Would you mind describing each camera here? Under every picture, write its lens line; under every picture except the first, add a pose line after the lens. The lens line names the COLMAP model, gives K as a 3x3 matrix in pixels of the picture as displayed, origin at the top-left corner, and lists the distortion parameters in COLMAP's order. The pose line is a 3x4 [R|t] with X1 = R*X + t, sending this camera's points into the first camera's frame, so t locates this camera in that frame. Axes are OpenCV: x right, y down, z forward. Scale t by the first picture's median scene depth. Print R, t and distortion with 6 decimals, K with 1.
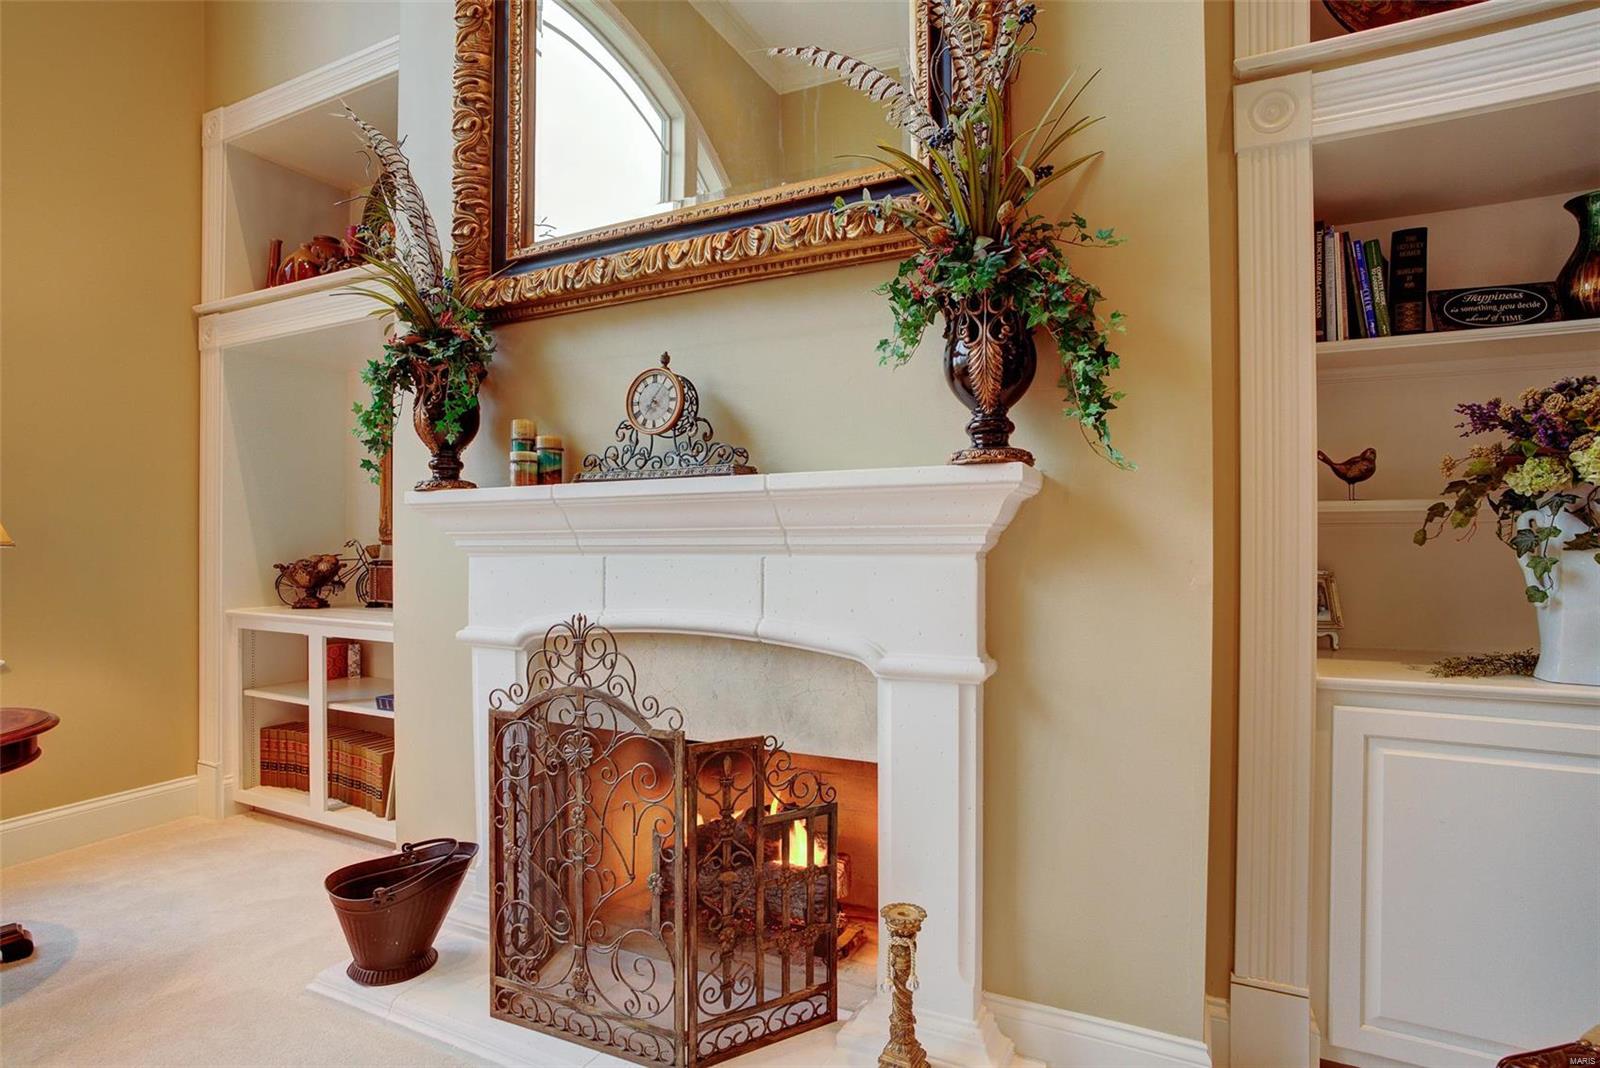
lens RADIAL K [[830.8, 0, 801.2], [0, 830.8, 536.6], [0, 0, 1]] dist [-0.046086, 0.007900]
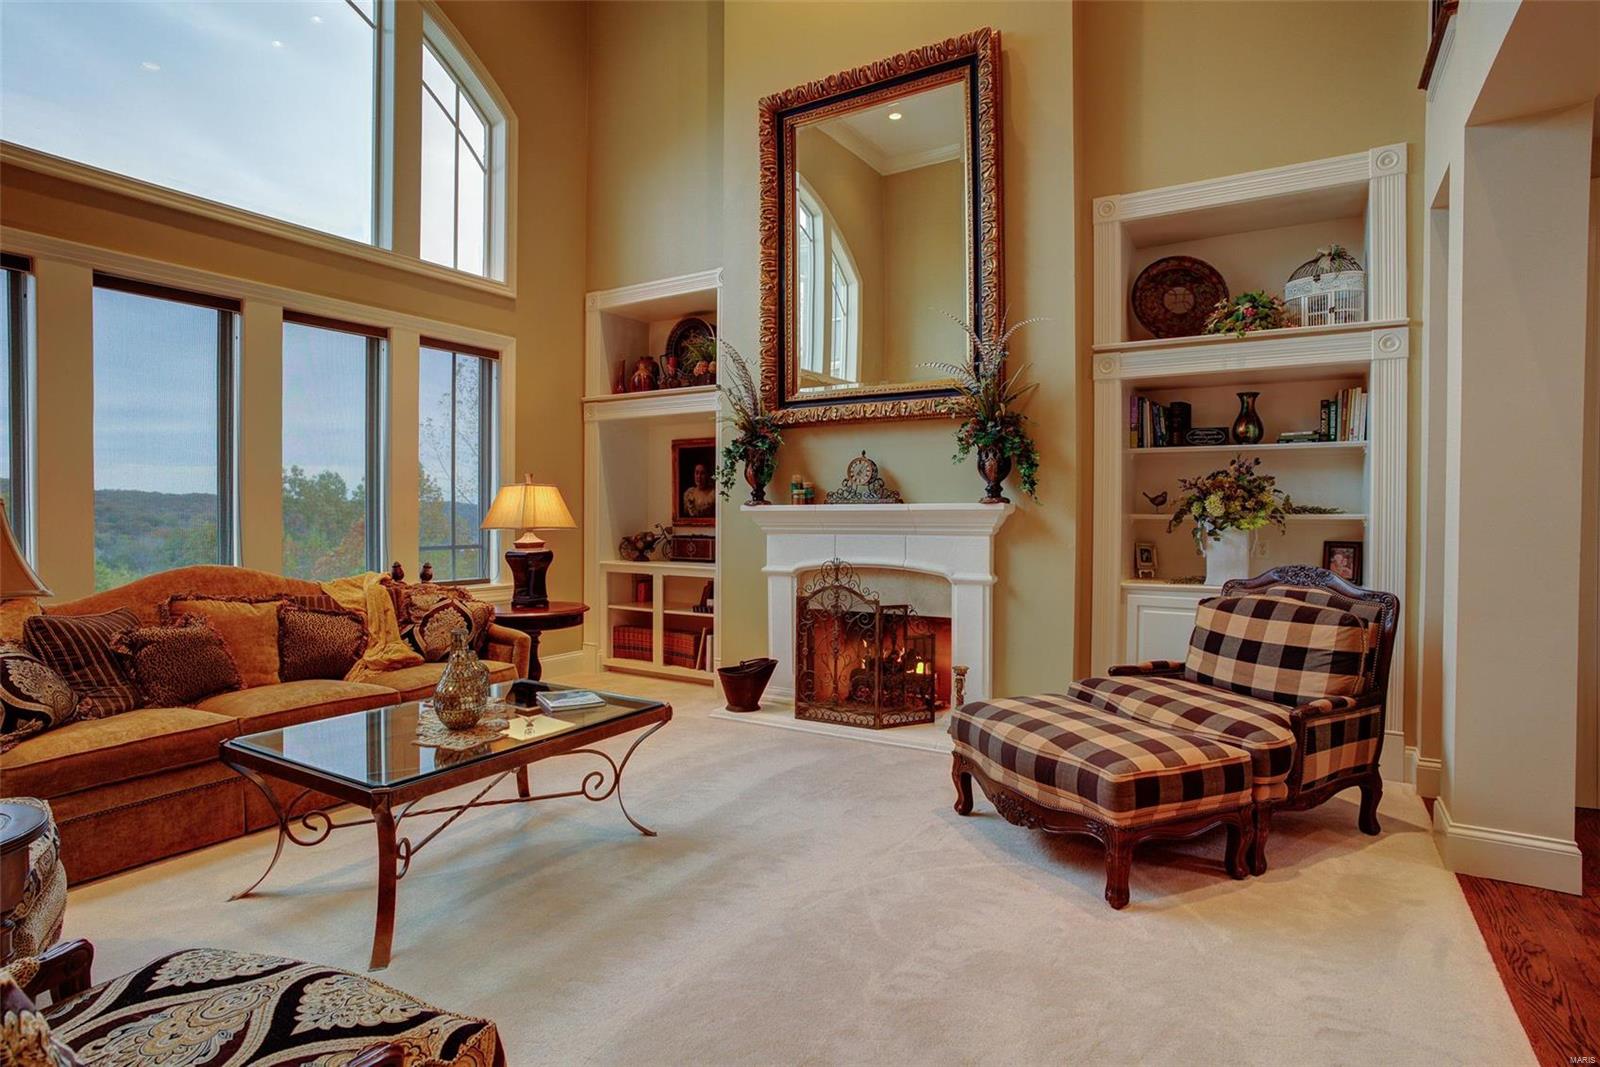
lens RADIAL K [[830.8, 0, 790.7], [0, 830.8, 535.2], [0, 0, 1]] dist [-0.046086, 0.007900]
pose [[0.992484, 0.005476, -0.122251, -0.080781], [-0.001837, 0.999552, 0.029857, -0.049717], [0.122360, -0.029408, 0.992050, -1.442578]]
